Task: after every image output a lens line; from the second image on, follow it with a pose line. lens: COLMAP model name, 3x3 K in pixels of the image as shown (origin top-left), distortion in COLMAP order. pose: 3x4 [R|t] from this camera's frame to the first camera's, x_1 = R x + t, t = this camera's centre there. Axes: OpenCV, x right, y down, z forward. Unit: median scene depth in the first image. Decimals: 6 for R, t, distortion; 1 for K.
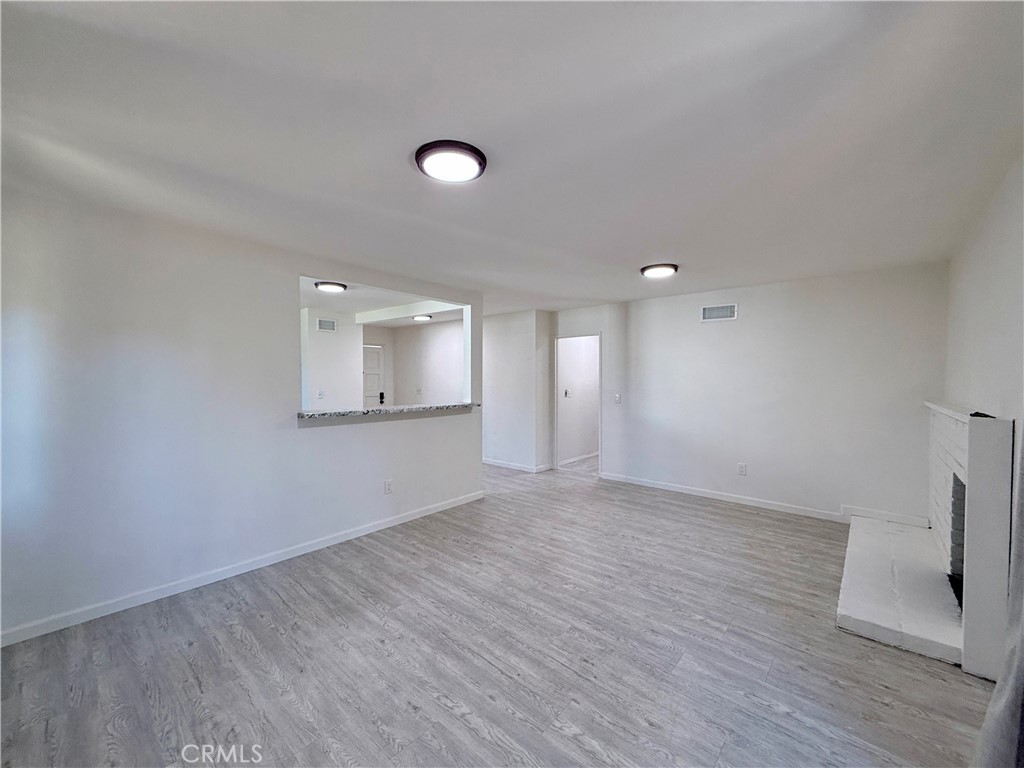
lens RADIAL K [[408.2, 0, 510.4], [0, 408.2, 382.4], [0, 0, 1]] dist [0.001671, -0.000235]
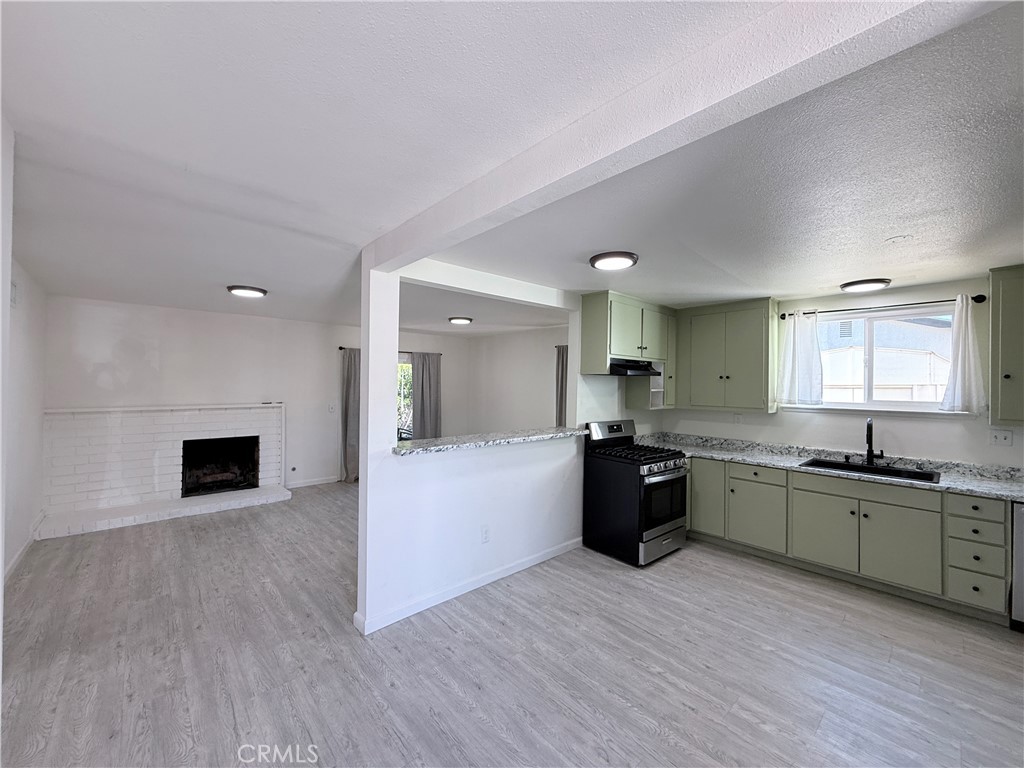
lens RADIAL K [[408.2, 0, 510.4], [0, 408.2, 382.4], [0, 0, 1]] dist [0.001671, -0.000235]
pose [[-0.993685, -0.015981, 0.111064, -0.503013], [-0.015277, 0.999858, 0.007180, -0.069971], [-0.111163, 0.005438, -0.993787, 2.341529]]
